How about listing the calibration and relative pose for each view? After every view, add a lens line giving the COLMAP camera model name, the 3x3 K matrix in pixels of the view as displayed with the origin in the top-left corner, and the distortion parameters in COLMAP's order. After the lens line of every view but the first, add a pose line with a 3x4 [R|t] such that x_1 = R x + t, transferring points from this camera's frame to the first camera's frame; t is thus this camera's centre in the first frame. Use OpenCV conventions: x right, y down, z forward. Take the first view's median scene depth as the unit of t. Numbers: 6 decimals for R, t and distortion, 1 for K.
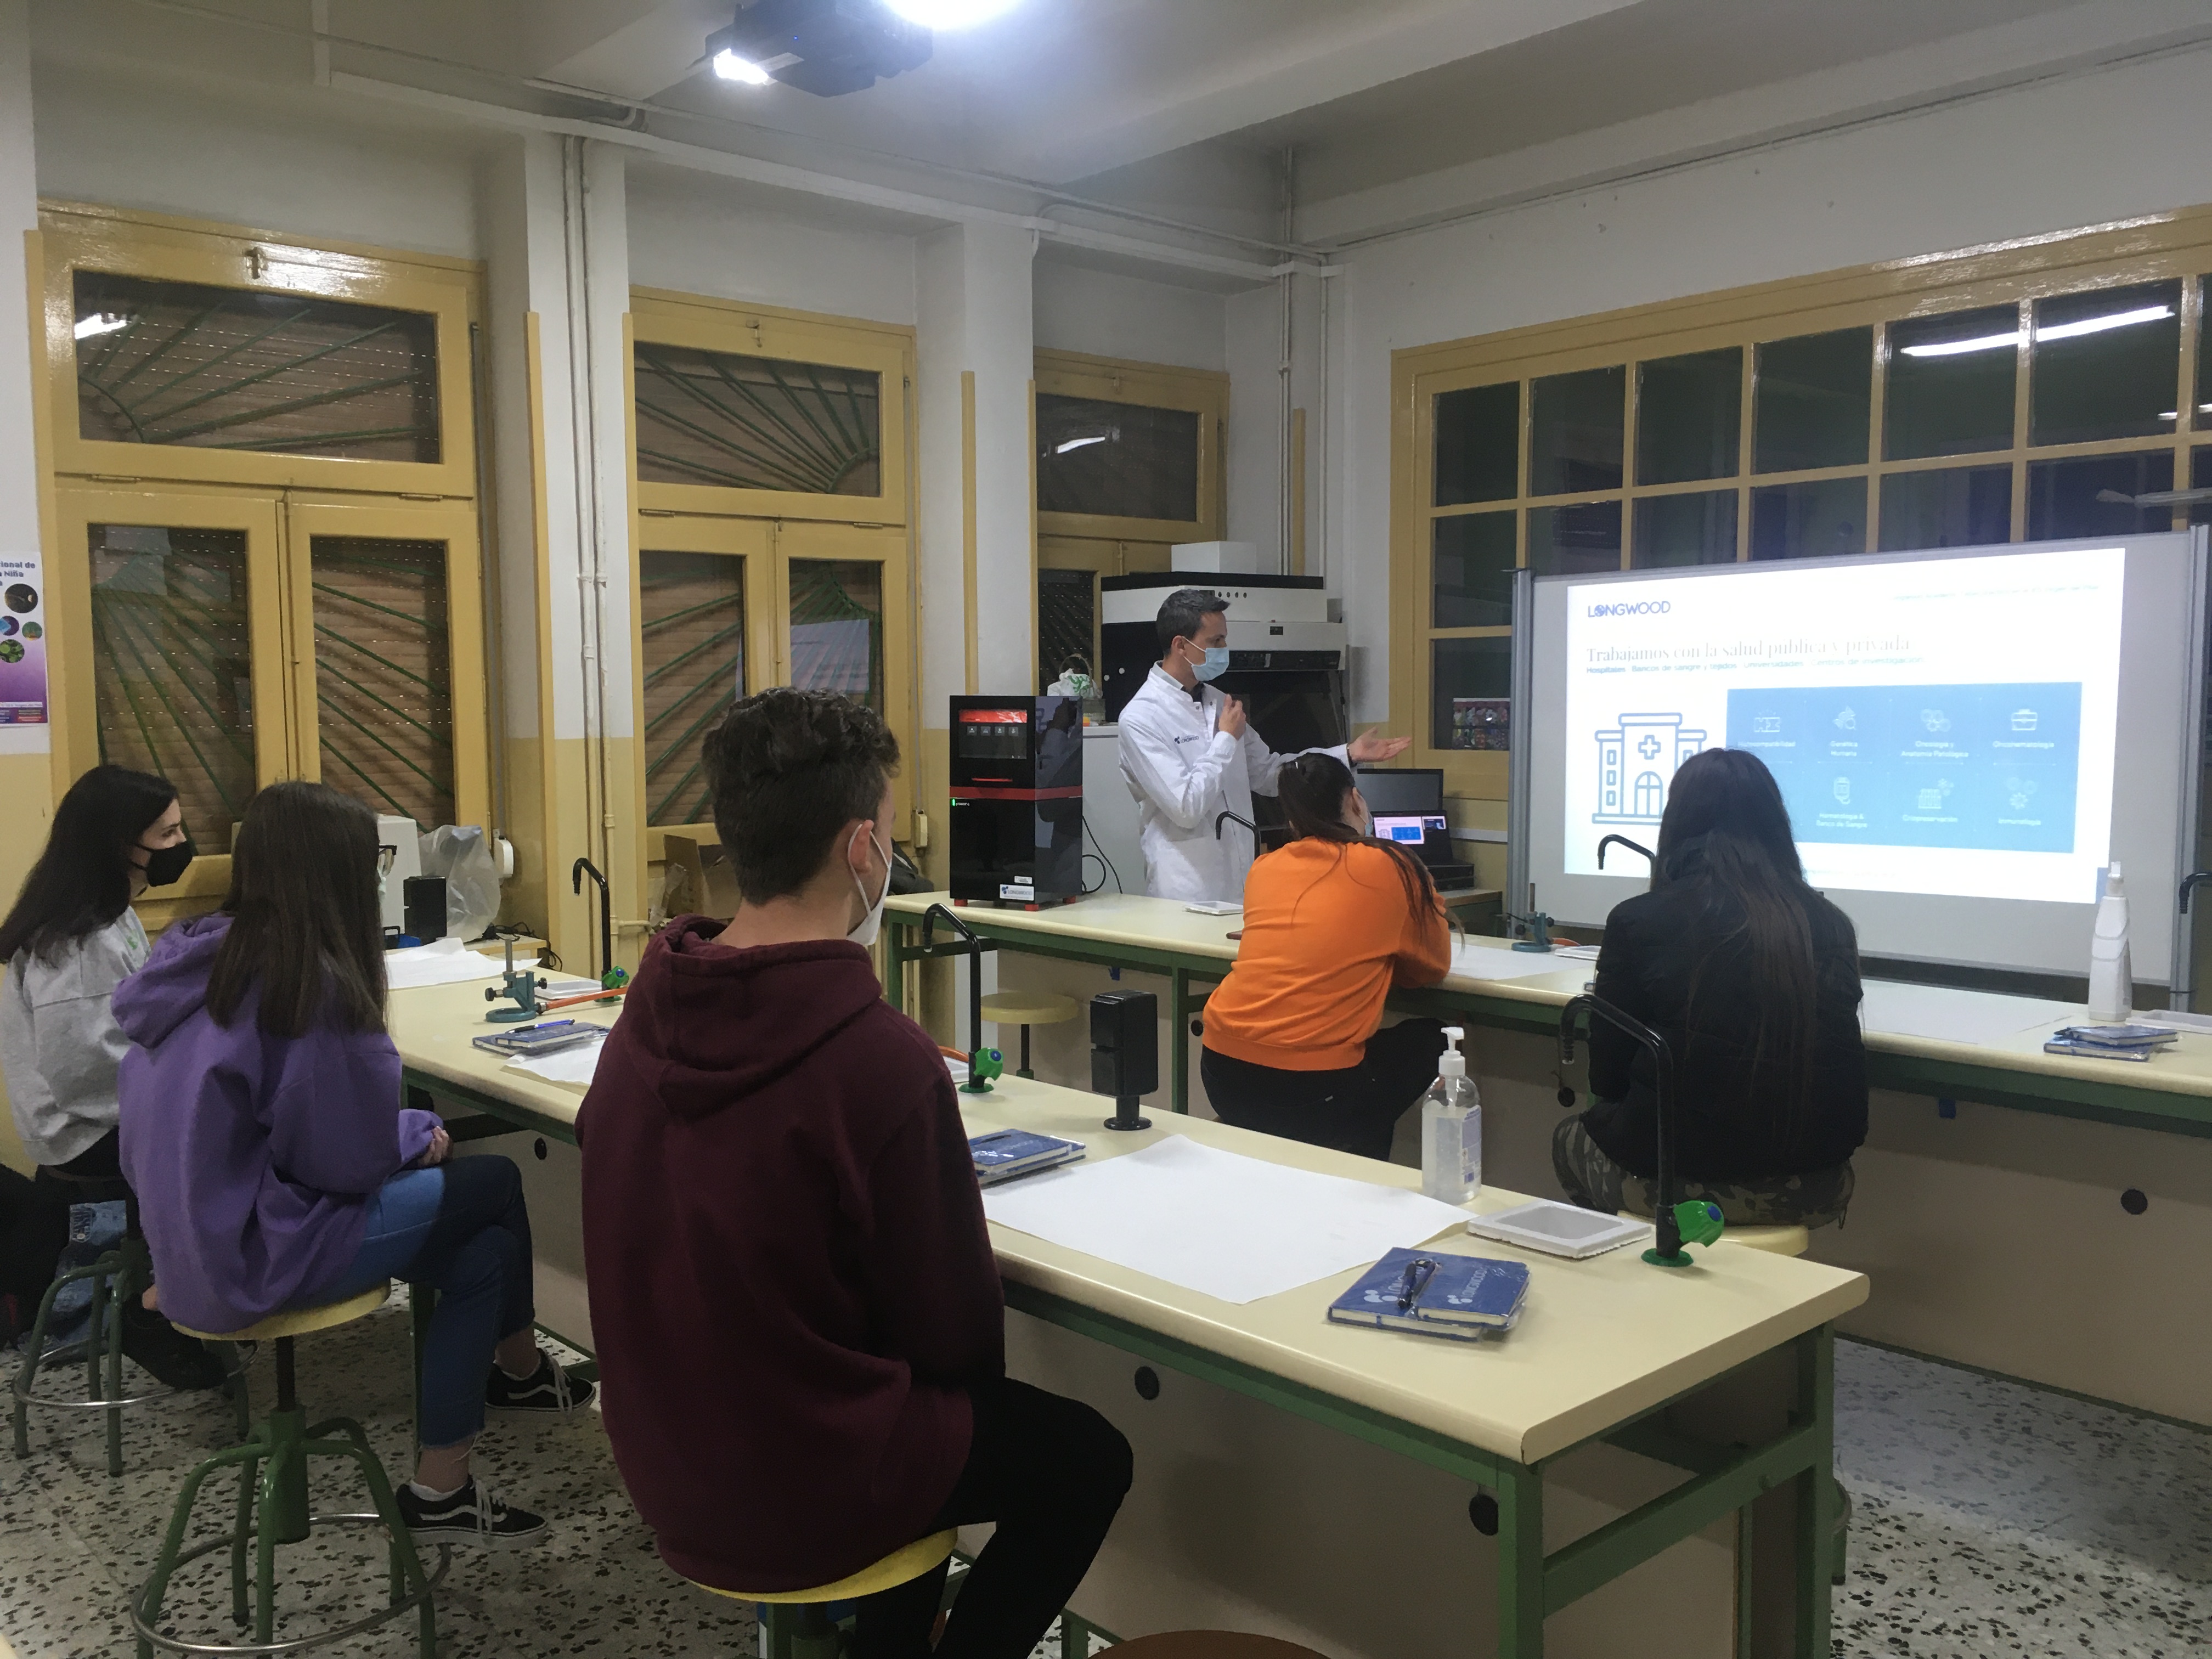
lens RADIAL K [[1879.1, 0, 1121.3], [0, 1879.1, 822.7], [0, 0, 1]] dist [0.062291, -0.079875]
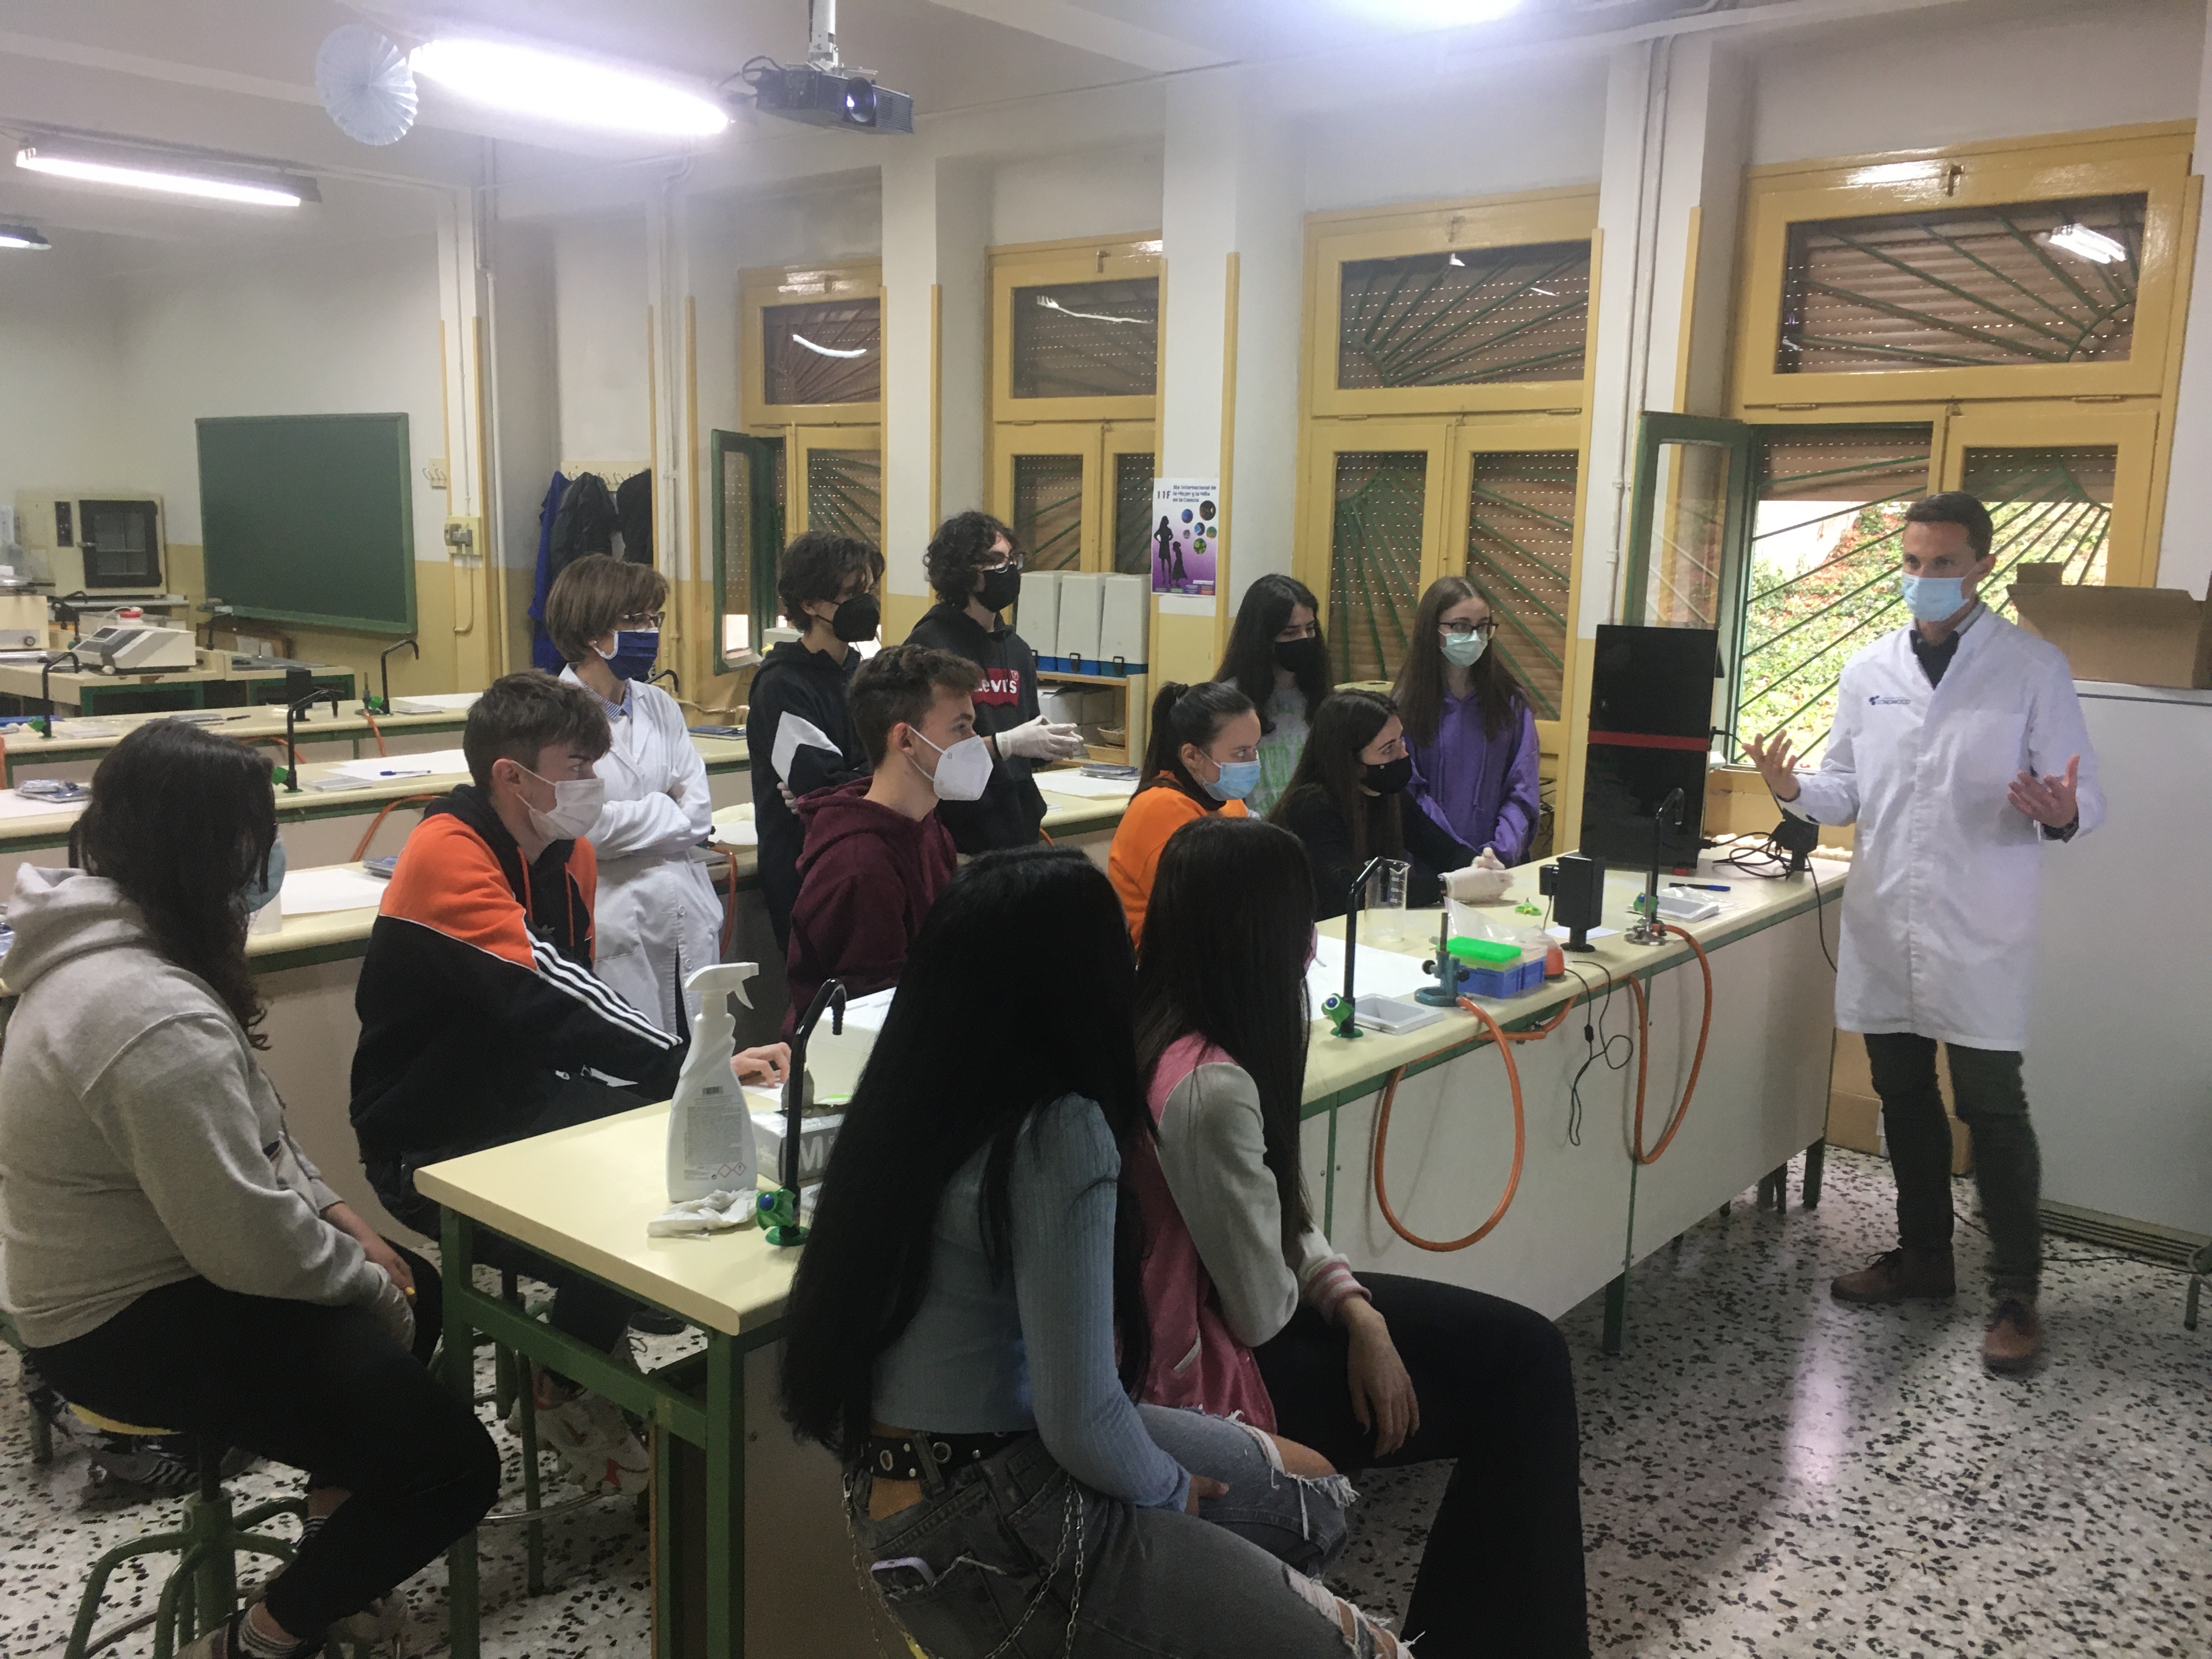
lens RADIAL K [[1879.1, 0, 1116.5], [0, 1879.1, 828.5], [0, 0, 1]] dist [0.062291, -0.079875]
pose [[0.120937, 0.168925, -0.978181, 0.722539], [-0.100973, 0.982396, 0.157170, -0.079016], [0.987511, 0.079762, 0.135865, 0.607098]]
